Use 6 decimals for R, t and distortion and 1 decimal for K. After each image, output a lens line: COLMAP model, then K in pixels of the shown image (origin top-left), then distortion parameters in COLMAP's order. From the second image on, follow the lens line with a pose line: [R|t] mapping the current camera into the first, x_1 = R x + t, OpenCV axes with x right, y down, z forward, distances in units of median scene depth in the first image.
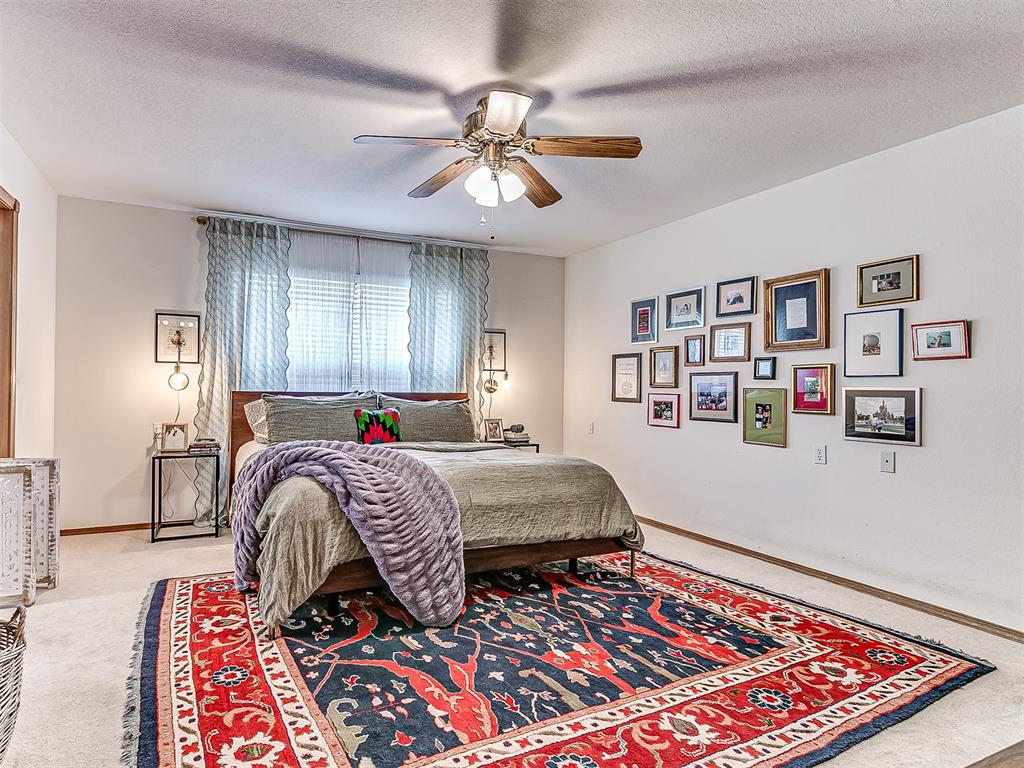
lens RADIAL K [[619.3, 0, 506.7], [0, 619.3, 386.7], [0, 0, 1]] dist [0.000320, 0.000231]
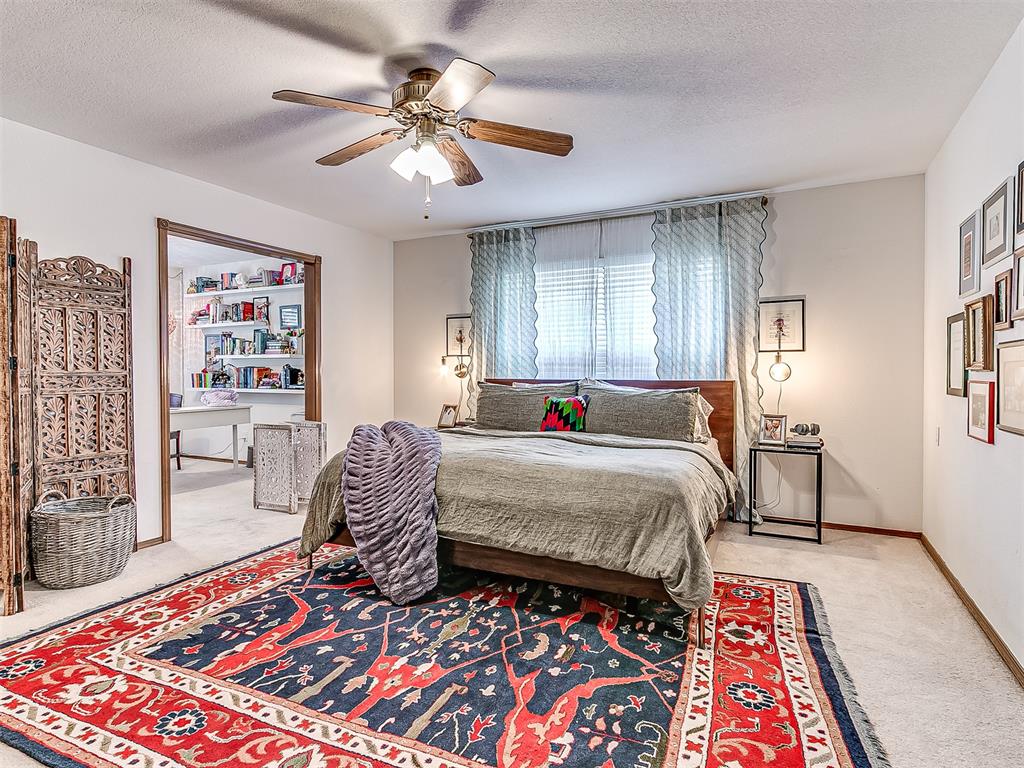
lens RADIAL K [[637.5, 0, 508.1], [0, 637.5, 380.9], [0, 0, 1]] dist [0.000245, 0.005032]
pose [[0.550656, 0.000887, -0.834732, 0.798114], [0.005316, 0.999975, 0.004569, 0.008486], [0.834715, -0.006954, 0.550638, 0.509795]]
